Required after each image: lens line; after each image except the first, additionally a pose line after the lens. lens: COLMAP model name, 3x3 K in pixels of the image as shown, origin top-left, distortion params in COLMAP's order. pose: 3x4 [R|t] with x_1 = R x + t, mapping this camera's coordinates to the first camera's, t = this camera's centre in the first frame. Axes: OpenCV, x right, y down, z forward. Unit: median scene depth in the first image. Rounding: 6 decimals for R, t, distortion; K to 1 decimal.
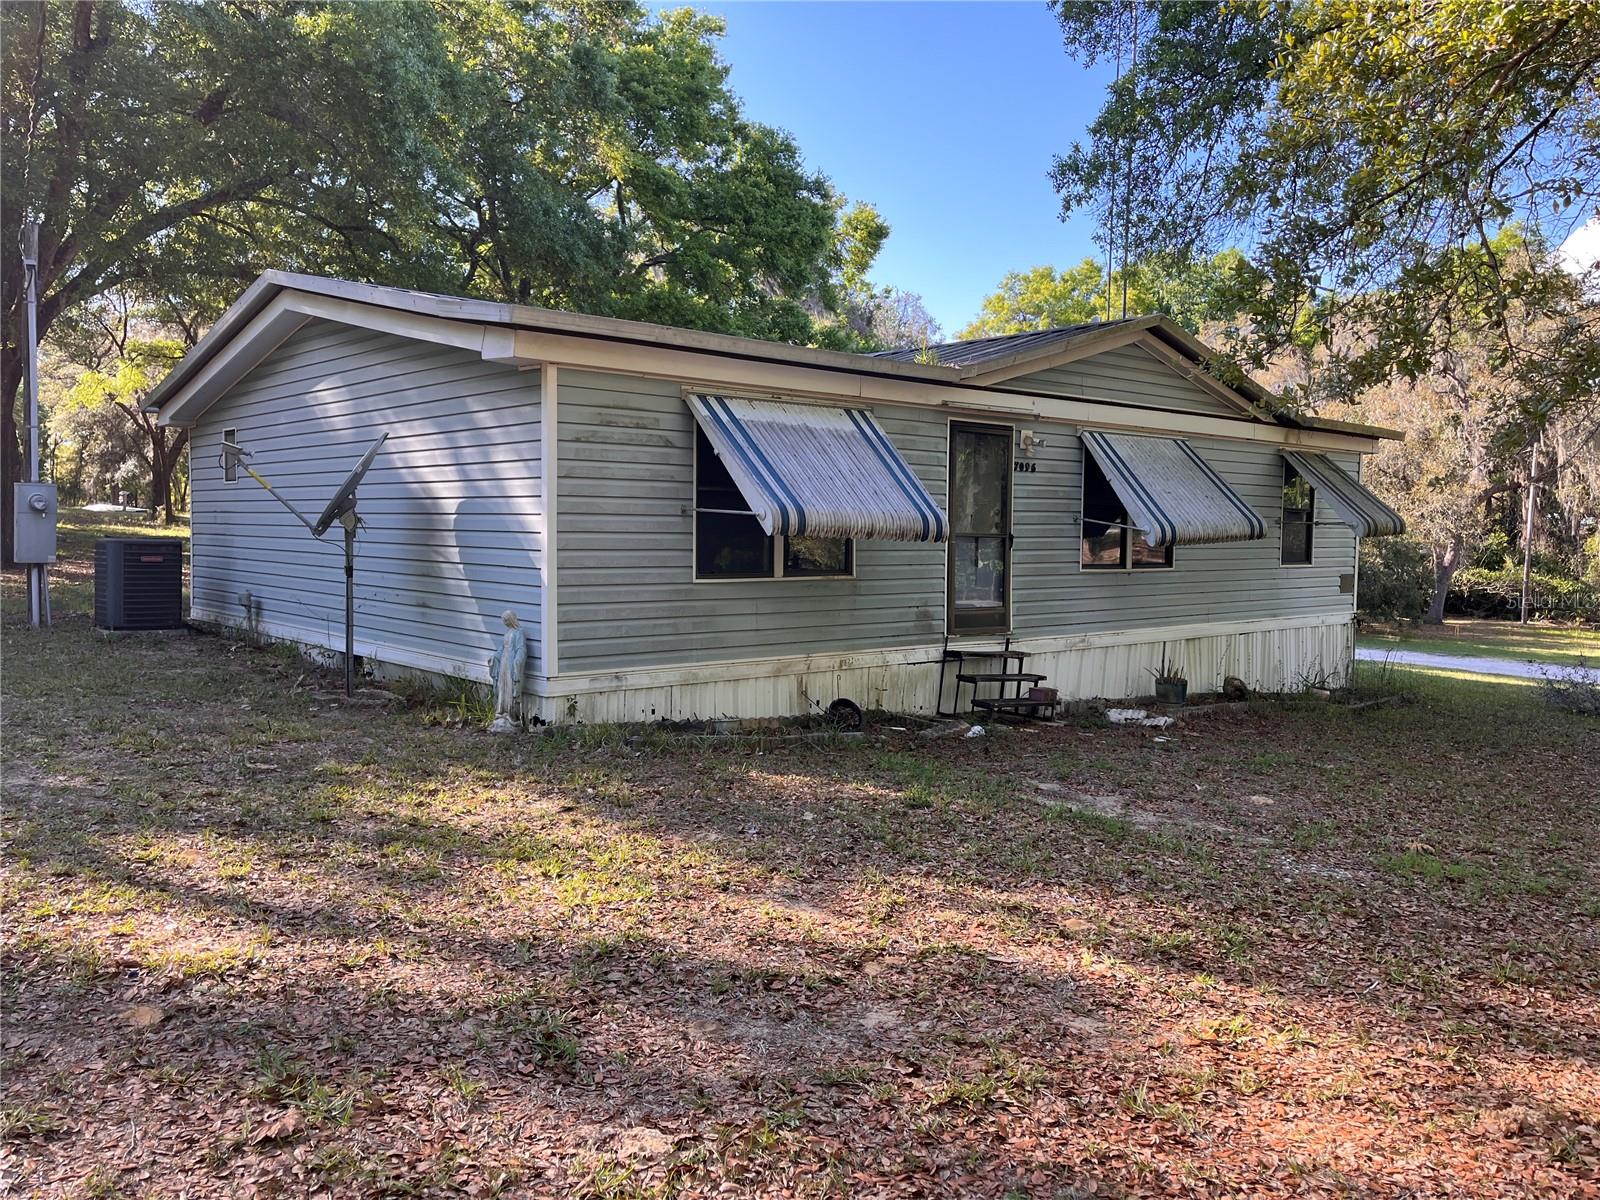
lens RADIAL K [[1227.2, 0, 800.0], [0, 1227.2, 600.0], [0, 0, 1]] dist [0.071016, -0.002369]
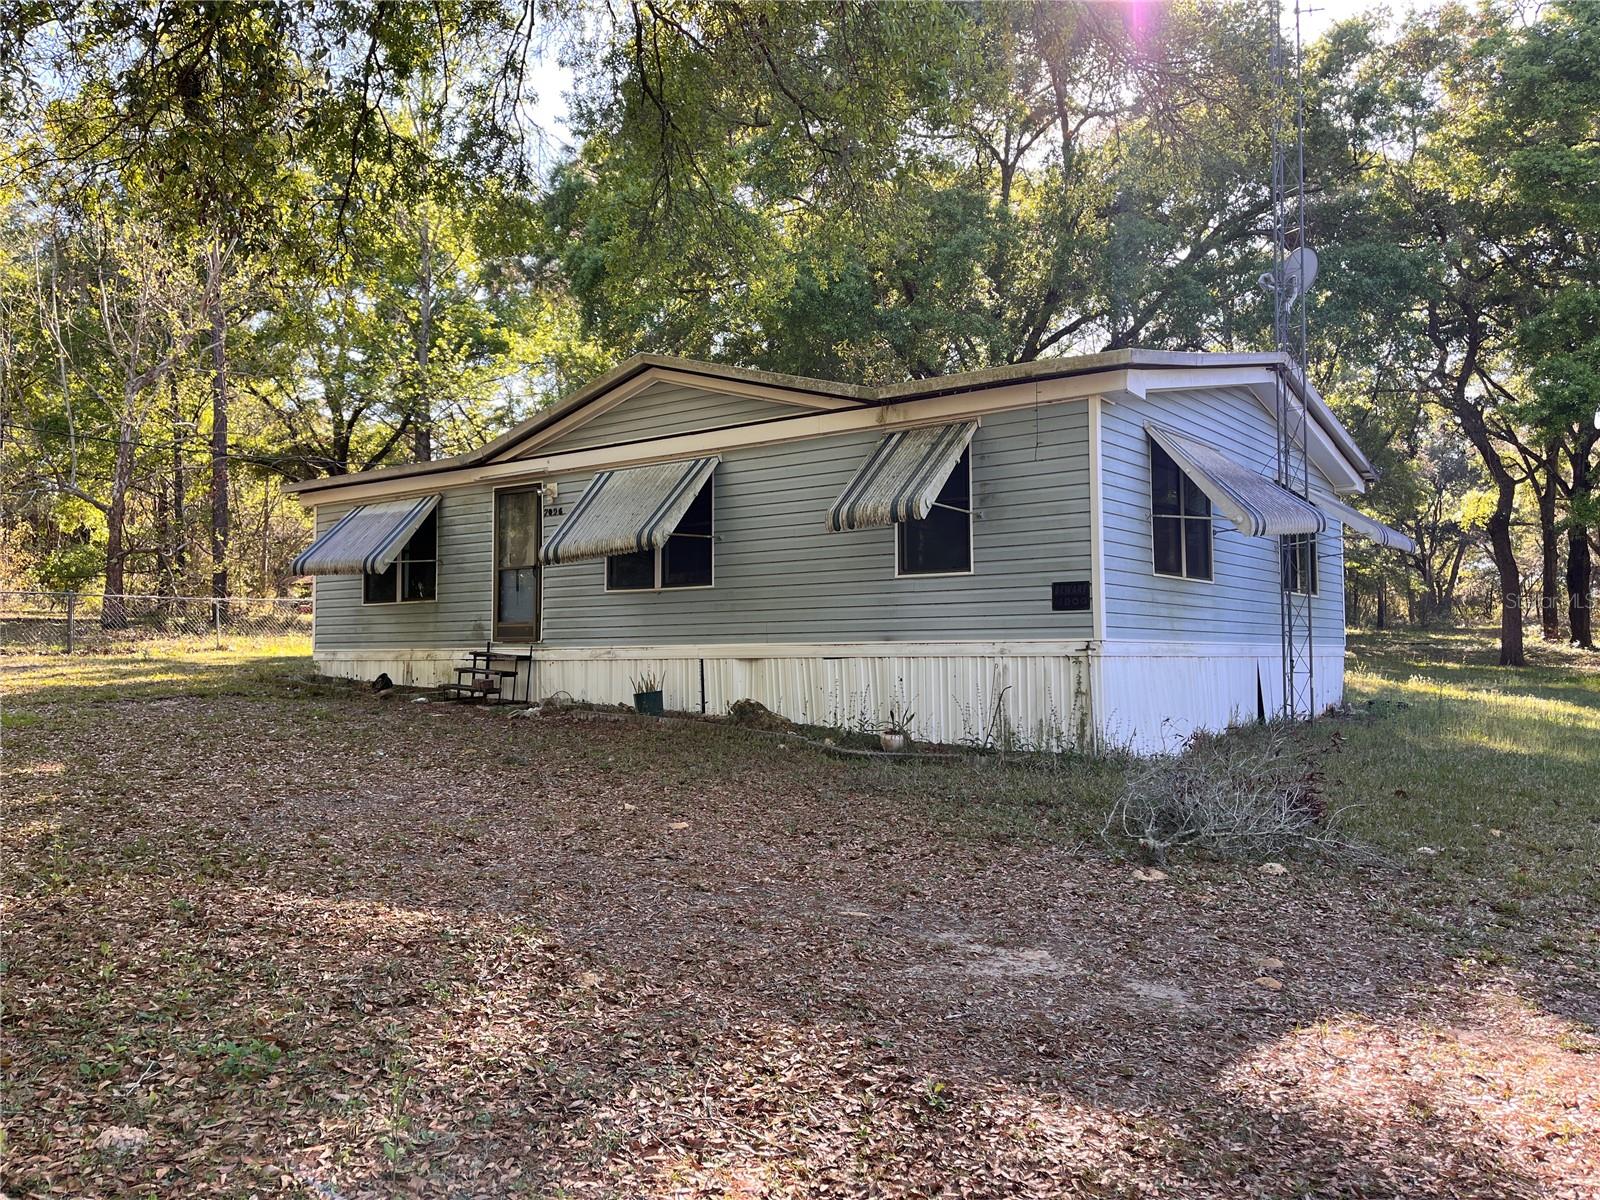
lens RADIAL K [[1227.2, 0, 800.0], [0, 1227.2, 600.0], [0, 0, 1]] dist [0.071016, -0.002369]
pose [[0.195842, -0.051719, -0.979271, 1.552106], [-0.042666, 0.997213, -0.061199, 0.052084], [0.979707, 0.053766, 0.193089, 1.065992]]
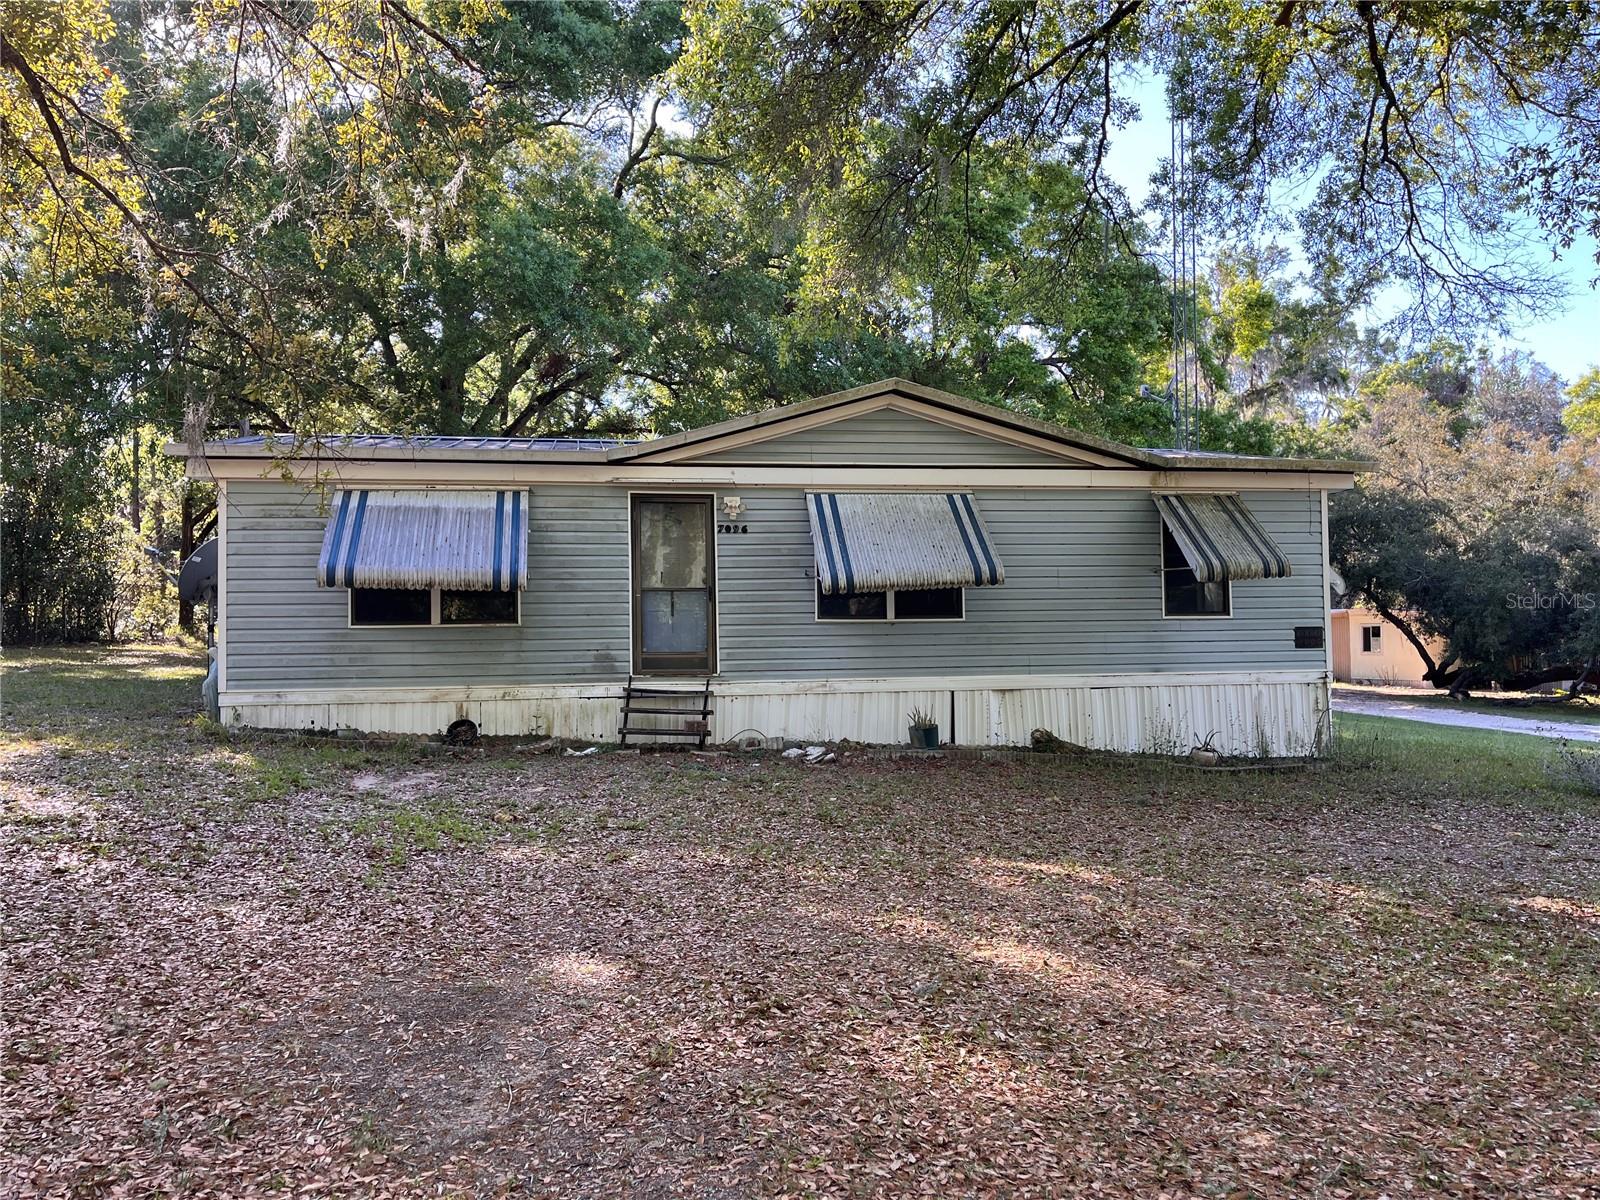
lens RADIAL K [[1227.2, 0, 800.0], [0, 1227.2, 600.0], [0, 0, 1]] dist [0.071016, -0.002369]
pose [[0.846349, -0.041621, -0.531000, 0.878279], [-0.007690, 0.995883, -0.090317, 0.061796], [0.532573, 0.080523, 0.842545, 0.092892]]
